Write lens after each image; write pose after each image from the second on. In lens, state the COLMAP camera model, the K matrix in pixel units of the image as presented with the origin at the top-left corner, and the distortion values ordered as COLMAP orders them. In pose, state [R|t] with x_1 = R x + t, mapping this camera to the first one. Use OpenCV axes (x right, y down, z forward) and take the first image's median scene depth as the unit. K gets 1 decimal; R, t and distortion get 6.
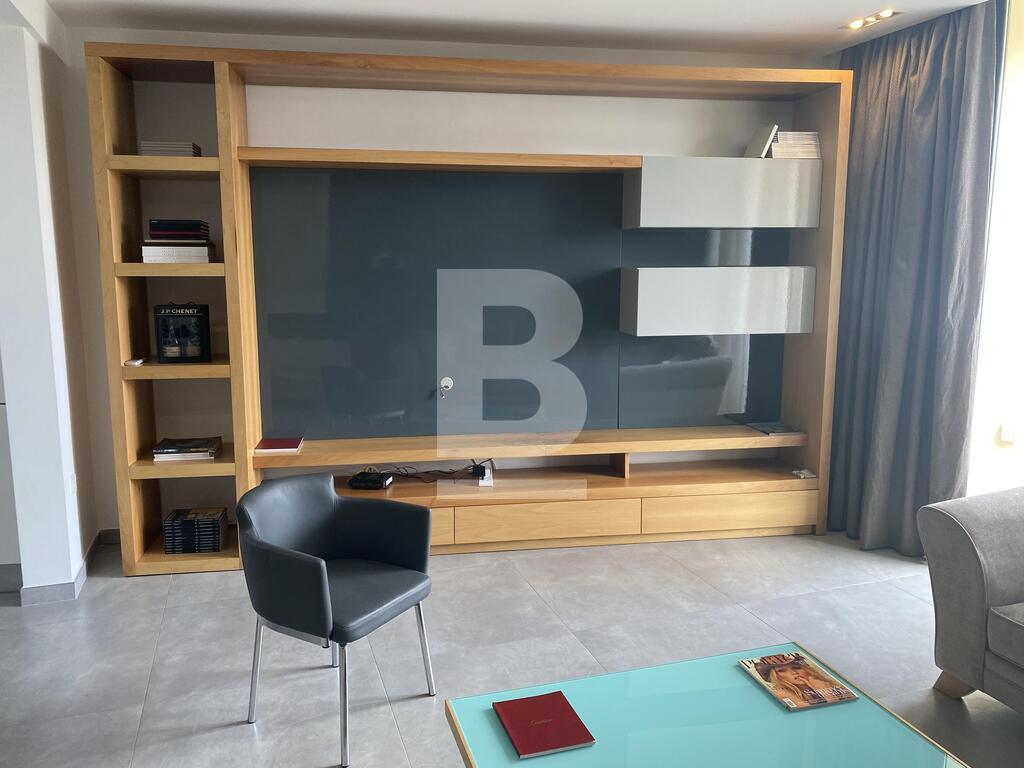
lens RADIAL K [[783.9, 0, 509.0], [0, 783.9, 375.9], [0, 0, 1]] dist [0.038844, -0.032425]
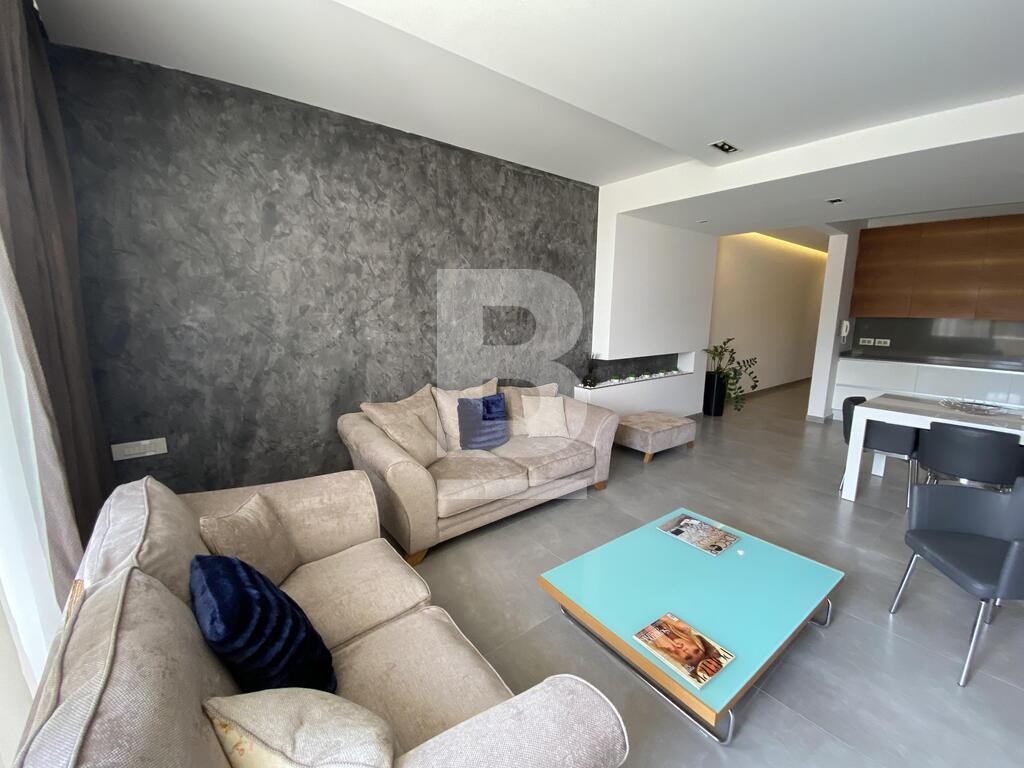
lens RADIAL K [[414.3, 0, 511.4], [0, 414.3, 382.0], [0, 0, 1]] dist [0.029603, -0.024585]
pose [[-0.944083, 0.052147, -0.325557, 0.504041], [-0.053430, 0.950164, 0.307138, -0.117542], [0.325349, 0.307359, -0.894248, 0.860043]]
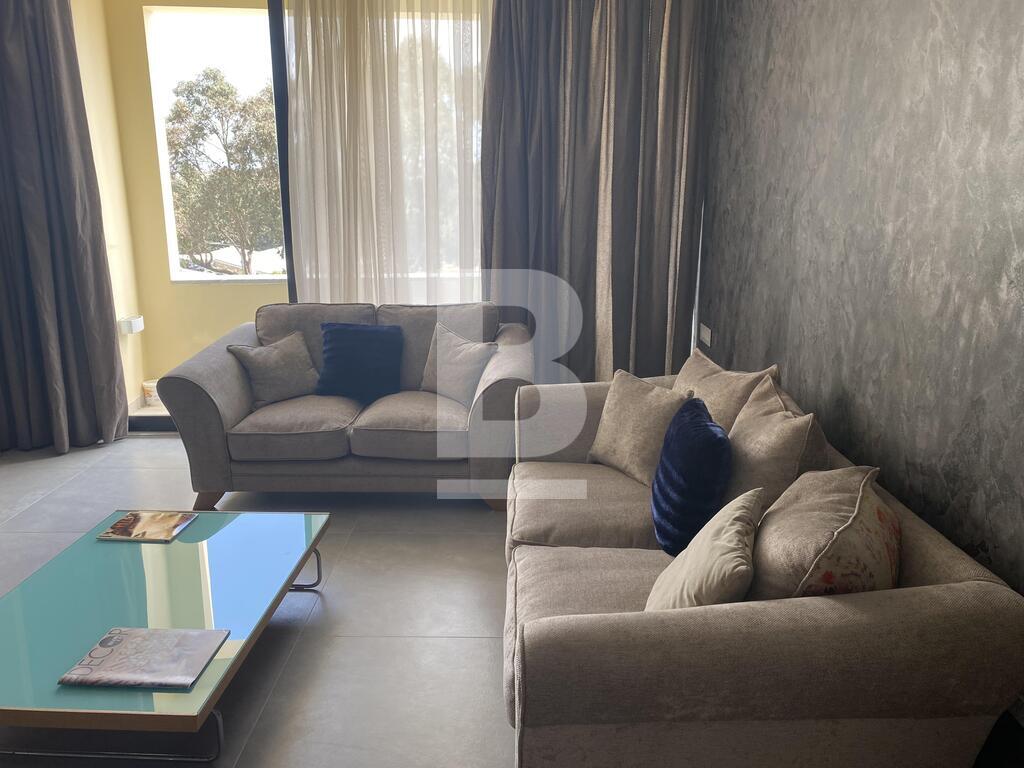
lens RADIAL K [[783.9, 0, 509.0], [0, 783.9, 375.9], [0, 0, 1]] dist [0.038844, -0.032425]
pose [[0.344501, -0.221343, 0.912319, -0.327268], [0.141874, 0.972921, 0.182472, 0.006759], [-0.928004, 0.066573, 0.366575, 0.007584]]
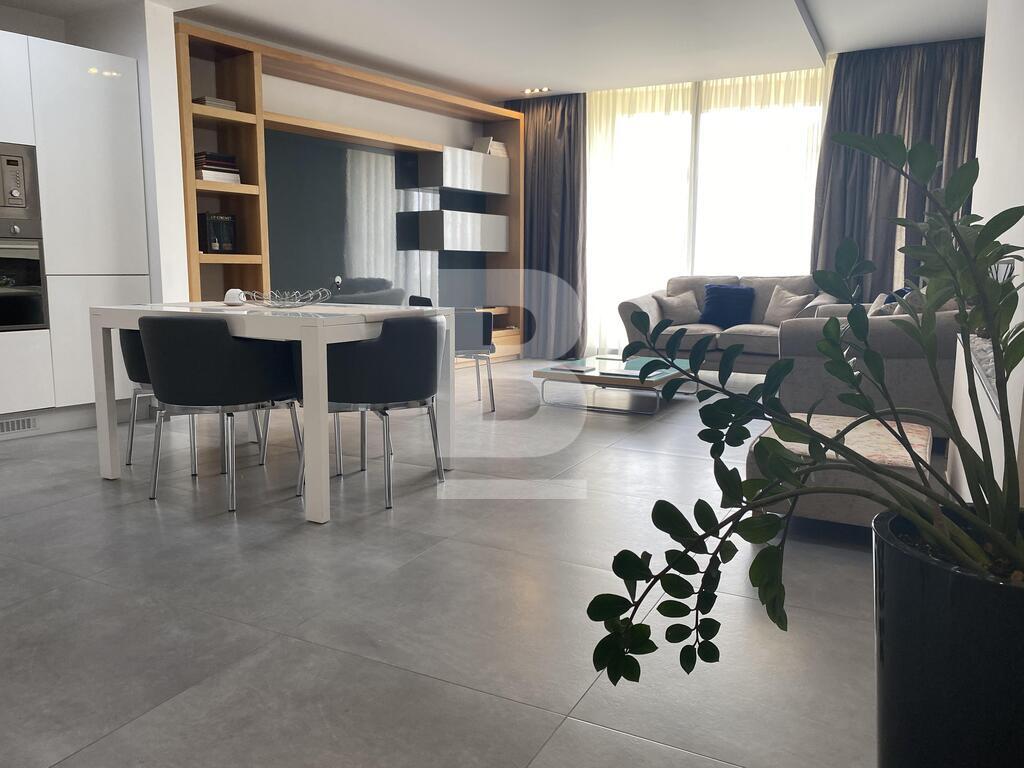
lens RADIAL K [[783.9, 0, 509.0], [0, 783.9, 375.9], [0, 0, 1]] dist [0.038844, -0.032425]
pose [[0.725418, -0.090181, 0.682376, -1.034611], [0.098294, 0.994792, 0.026975, 0.215712], [-0.681254, 0.047506, 0.730504, -0.389226]]
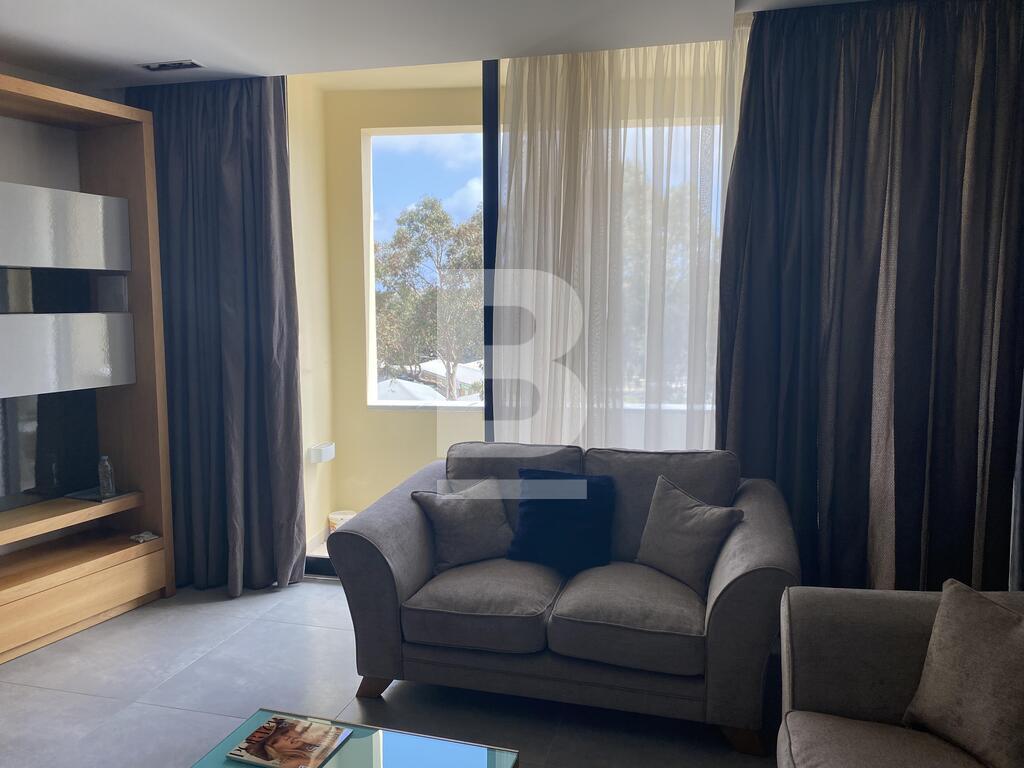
lens RADIAL K [[775.1, 0, 510.2], [0, 775.1, 379.4], [0, 0, 1]] dist [0.046431, -0.042622]
pose [[0.561106, -0.081663, 0.823706, -0.144245], [0.125330, 0.992030, 0.012976, -0.018537], [-0.818201, 0.095955, 0.566869, 0.132540]]
